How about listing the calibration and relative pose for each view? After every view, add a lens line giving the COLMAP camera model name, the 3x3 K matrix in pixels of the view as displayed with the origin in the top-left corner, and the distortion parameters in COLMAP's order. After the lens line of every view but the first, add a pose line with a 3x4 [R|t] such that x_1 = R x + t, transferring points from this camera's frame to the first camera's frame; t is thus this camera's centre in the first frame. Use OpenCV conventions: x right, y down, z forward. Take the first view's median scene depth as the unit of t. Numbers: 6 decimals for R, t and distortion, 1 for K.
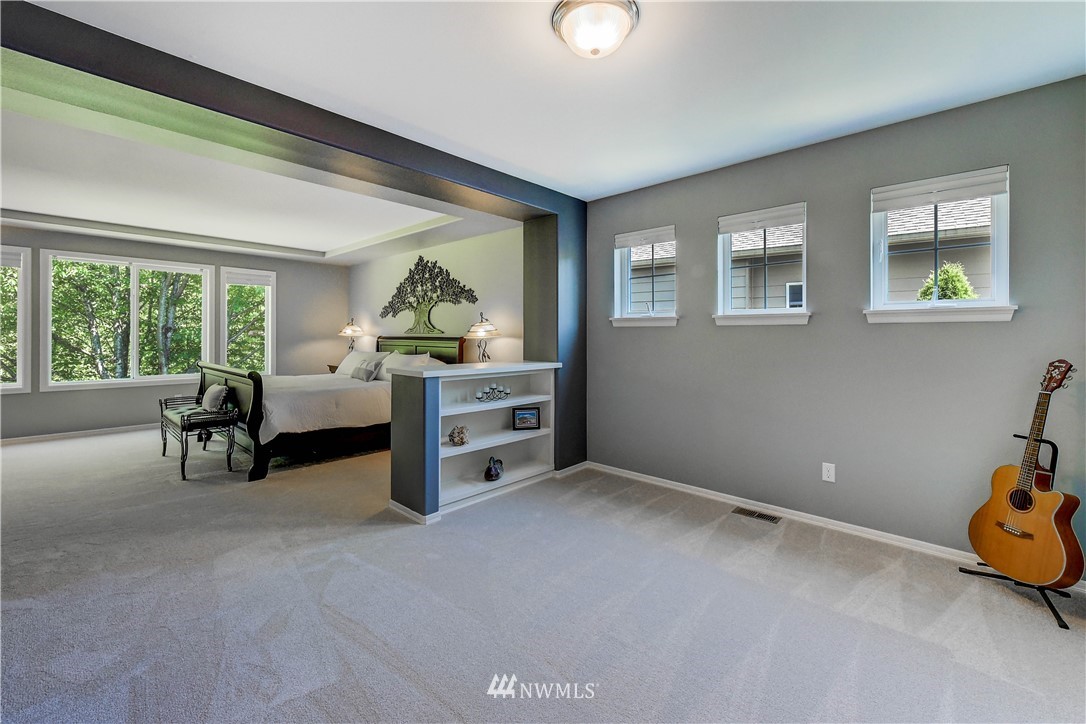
lens RADIAL K [[443.0, 0, 545.2], [0, 443.0, 329.2], [0, 0, 1]] dist [-0.001270, -0.000176]
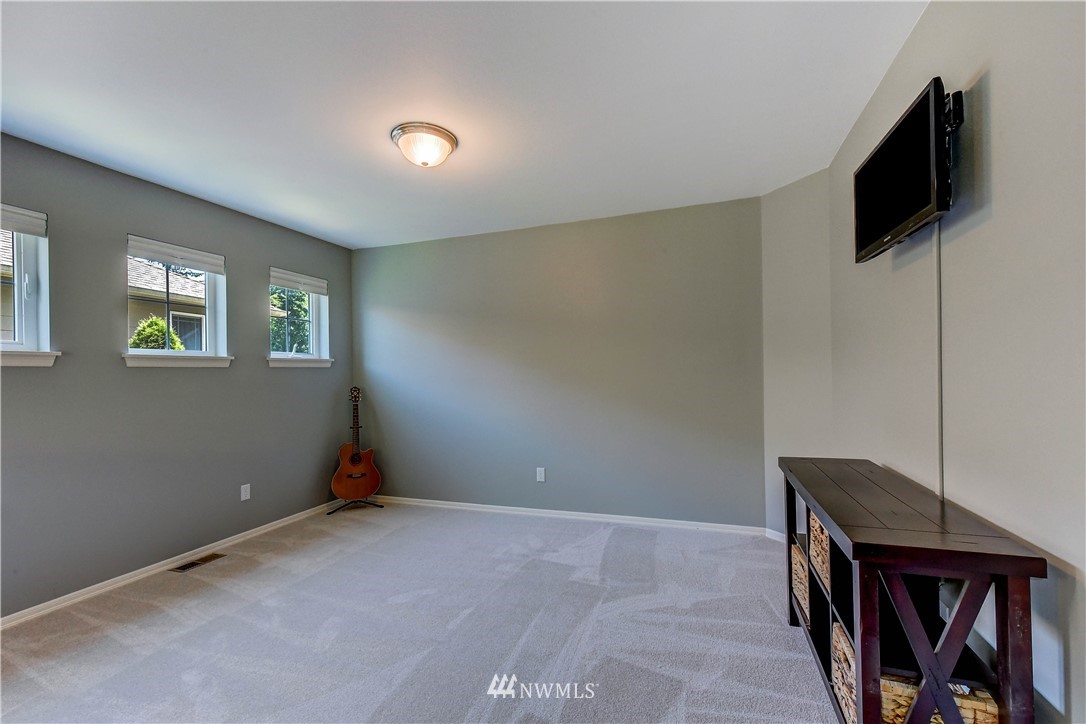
lens RADIAL K [[437.1, 0, 550.6], [0, 437.1, 366.8], [0, 0, 1]] dist [-0.000320, -0.000109]
pose [[-0.392186, 0.015553, 0.919754, -0.449545], [0.004996, 0.999878, -0.014777, 0.004380], [-0.919872, -0.001200, -0.392216, 0.415549]]
